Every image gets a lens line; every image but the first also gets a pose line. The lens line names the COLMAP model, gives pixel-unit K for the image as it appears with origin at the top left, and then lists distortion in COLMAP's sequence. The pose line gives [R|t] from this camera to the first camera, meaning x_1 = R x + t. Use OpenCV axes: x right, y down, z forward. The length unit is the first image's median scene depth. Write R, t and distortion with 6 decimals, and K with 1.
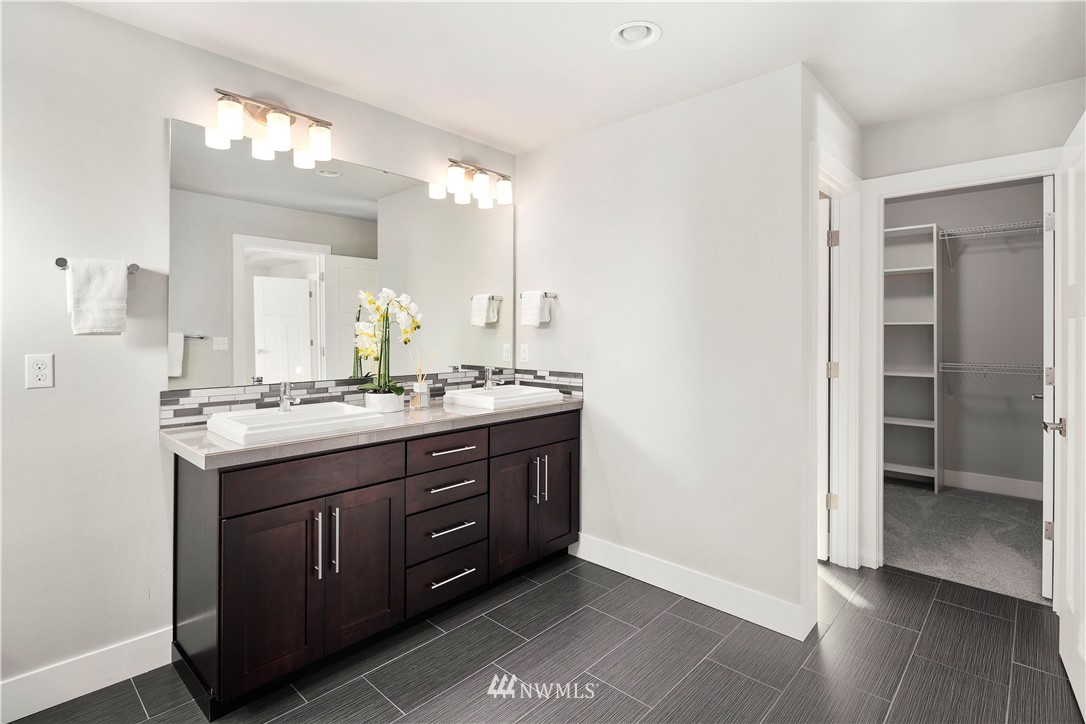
lens RADIAL K [[530.5, 0, 512.5], [0, 530.5, 339.4], [0, 0, 1]] dist [0.006018, -0.004746]
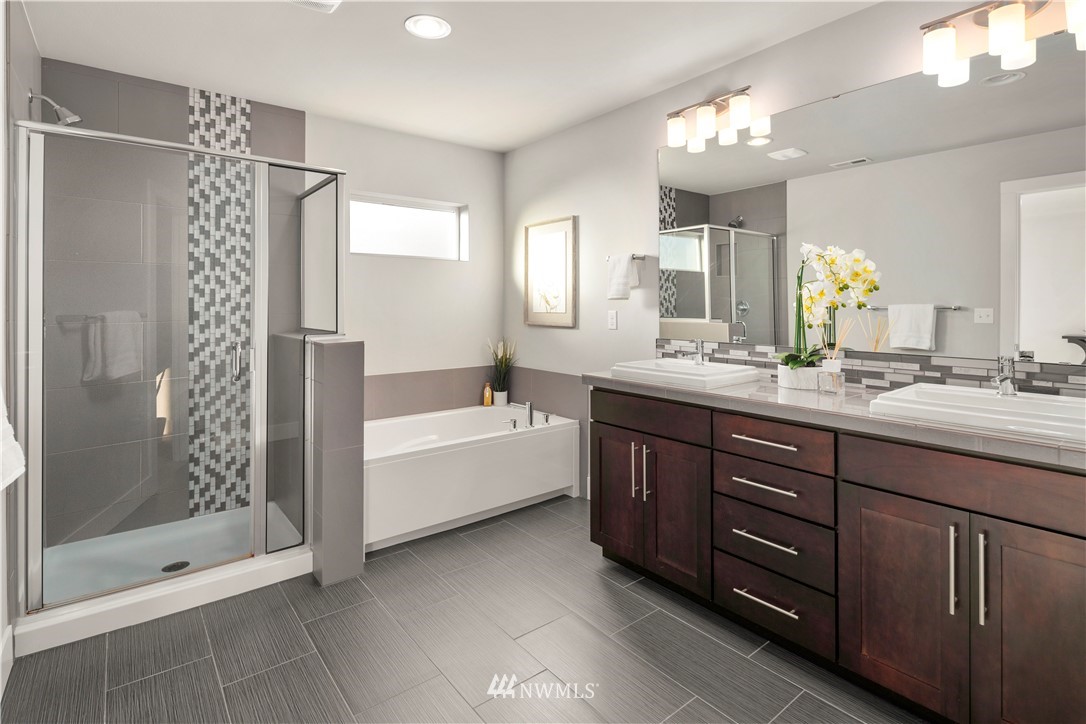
lens RADIAL K [[530.5, 0, 539.6], [0, 530.5, 297.6], [0, 0, 1]] dist [0.006018, -0.004746]
pose [[-0.117211, -0.005683, -0.993091, 0.759984], [-0.001020, 0.999984, -0.005602, -0.004676], [0.993107, 0.000356, -0.117214, 0.795454]]
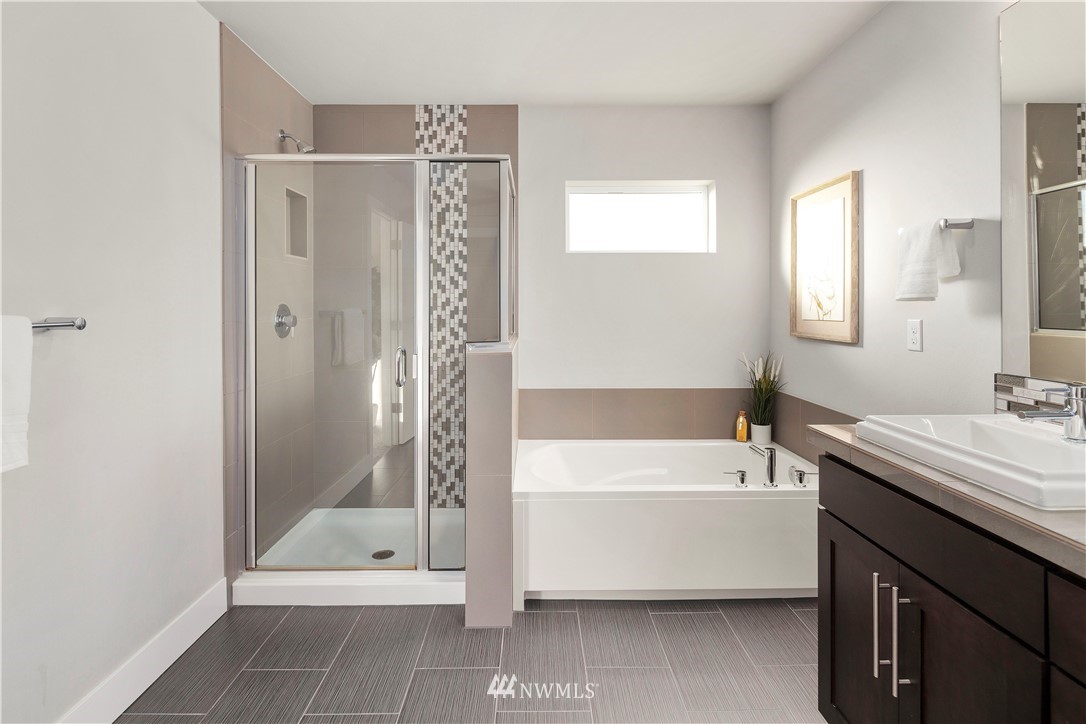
lens RADIAL K [[530.5, 0, 536.4], [0, 530.5, 305.6], [0, 0, 1]] dist [0.006018, -0.004746]
pose [[-0.697827, 0.006566, -0.716236, 0.333302], [0.004816, 0.999978, 0.004474, -0.006273], [0.716250, -0.000327, -0.697844, 0.989609]]
